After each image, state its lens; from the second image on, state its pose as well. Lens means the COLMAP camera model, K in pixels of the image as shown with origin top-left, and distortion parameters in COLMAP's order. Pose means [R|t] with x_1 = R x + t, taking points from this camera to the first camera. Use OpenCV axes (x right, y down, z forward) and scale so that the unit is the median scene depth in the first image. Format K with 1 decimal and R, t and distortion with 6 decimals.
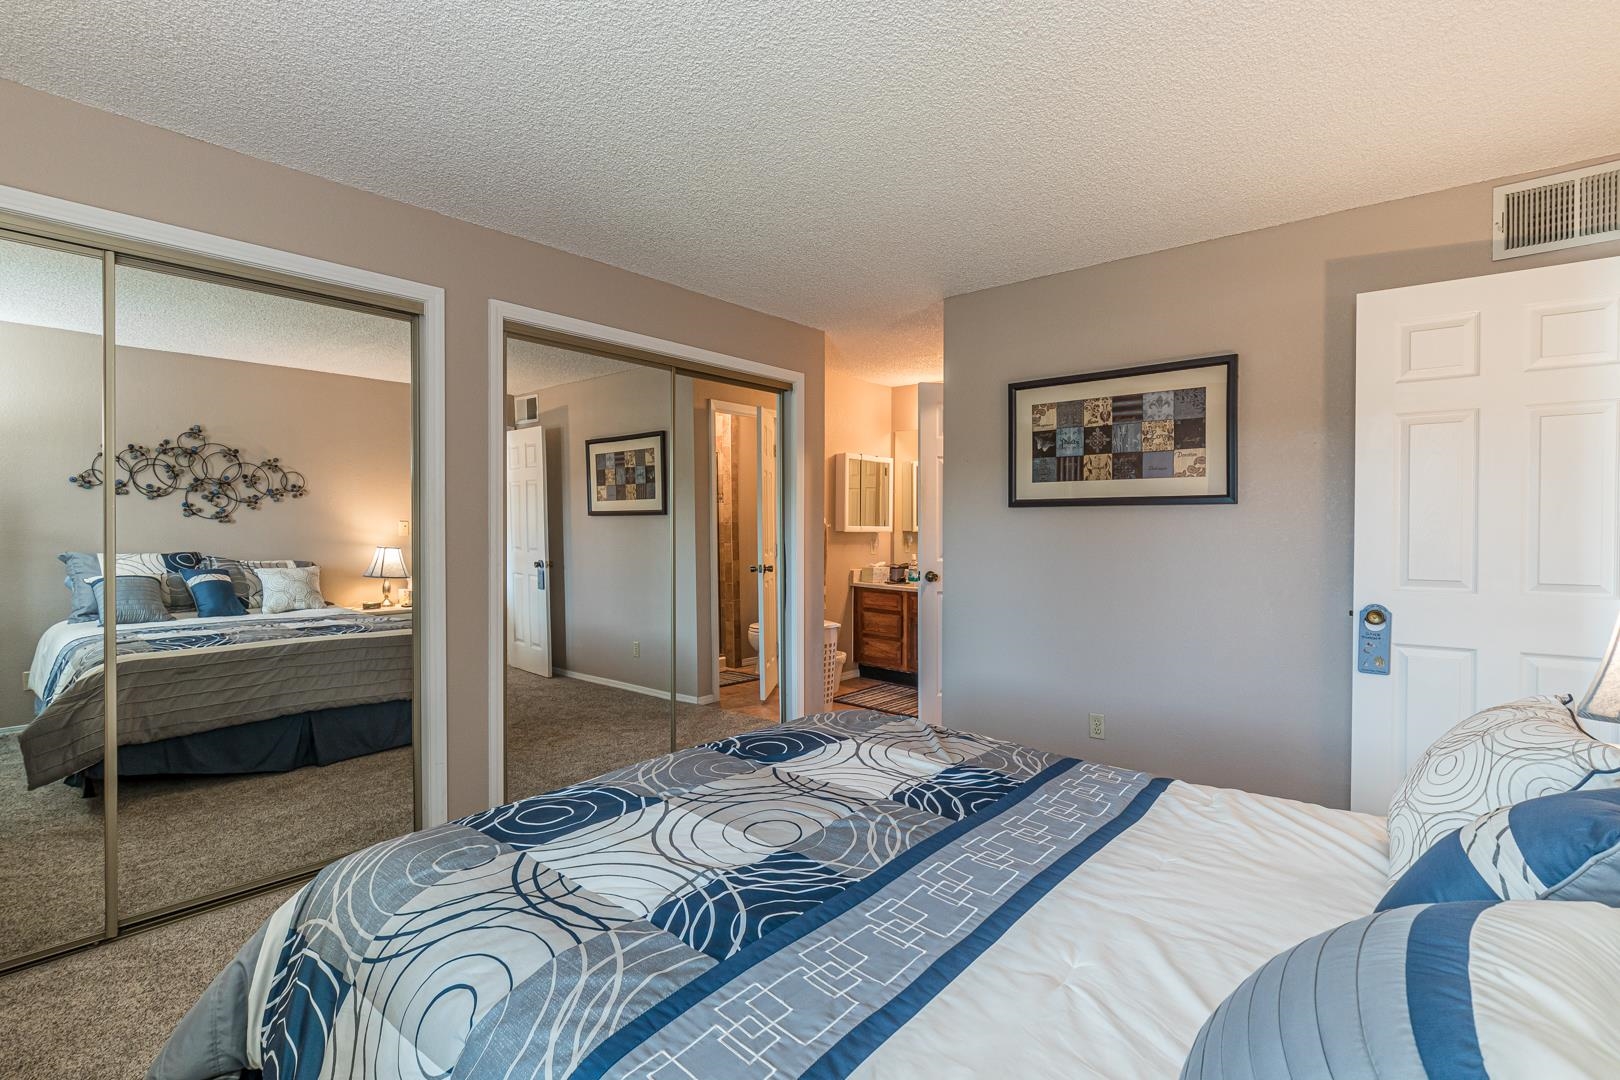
lens RADIAL K [[758.4, 0, 803.1], [0, 758.4, 532.8], [0, 0, 1]] dist [-0.003825, 0.001832]
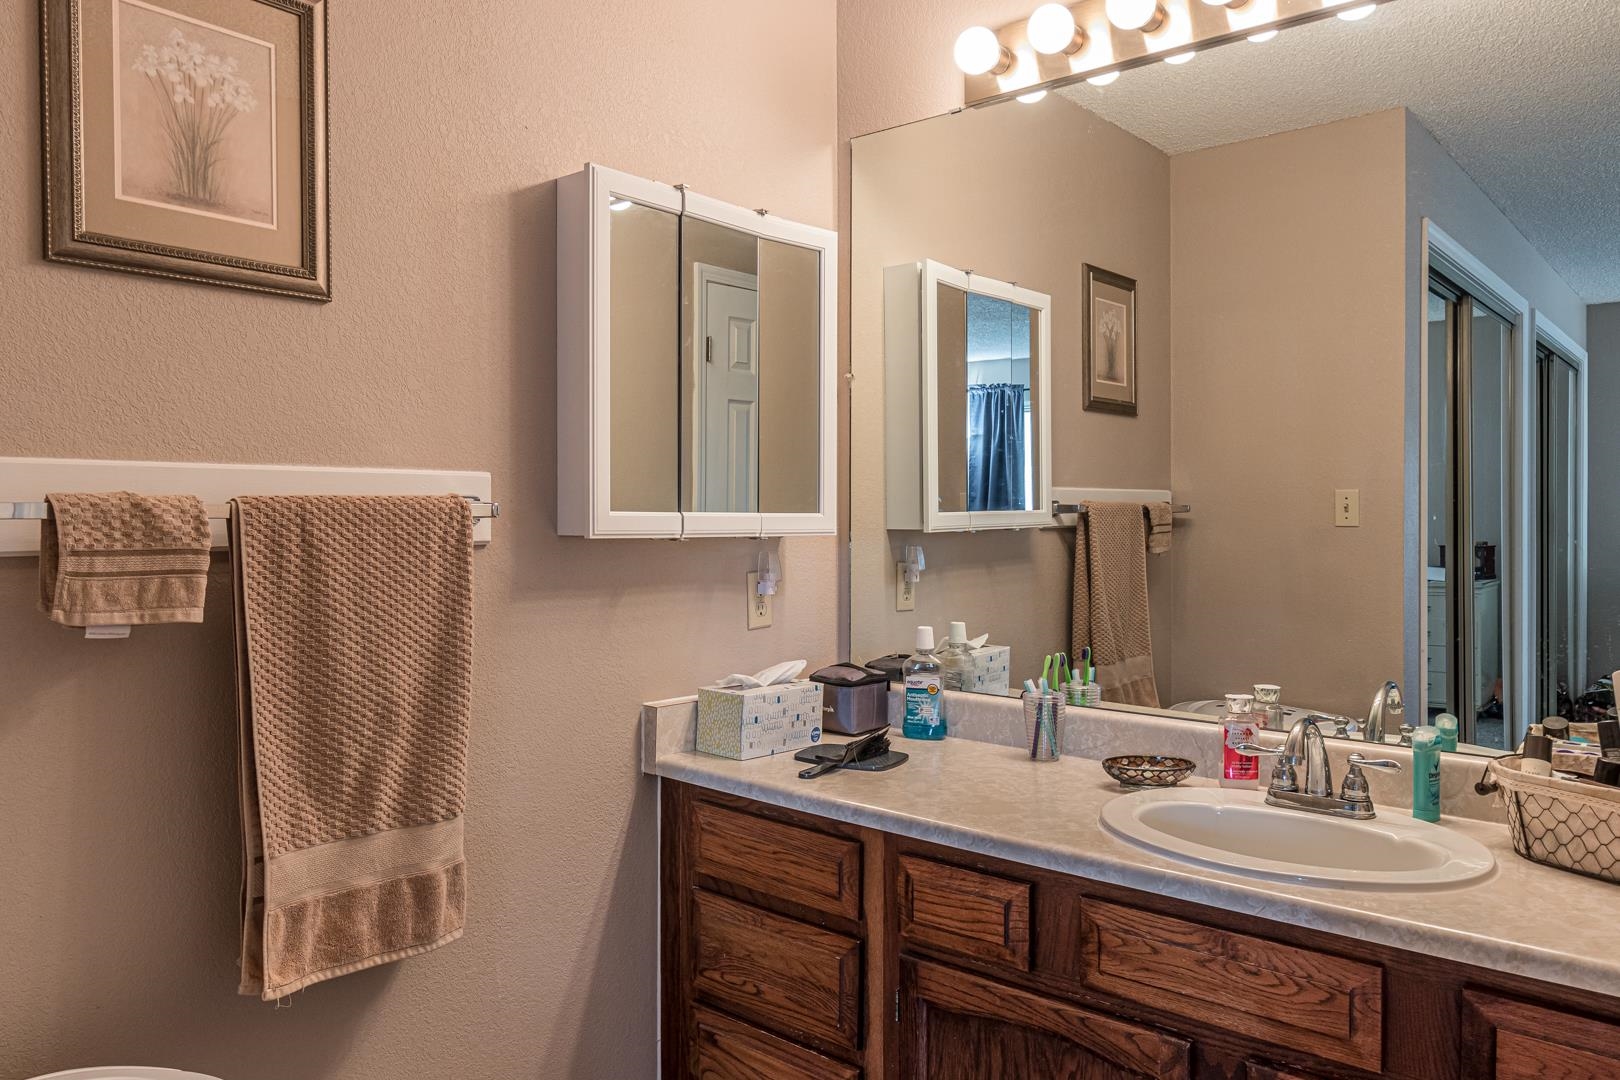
lens RADIAL K [[1157.2, 0, 802.2], [0, 1157.2, 531.9], [0, 0, 1]] dist [0.009031, 0.001372]
pose [[0.999821, -0.002198, 0.018780, 0.103115], [0.002057, 0.999969, 0.007544, -0.005414], [-0.018796, -0.007505, 0.999795, 0.650645]]
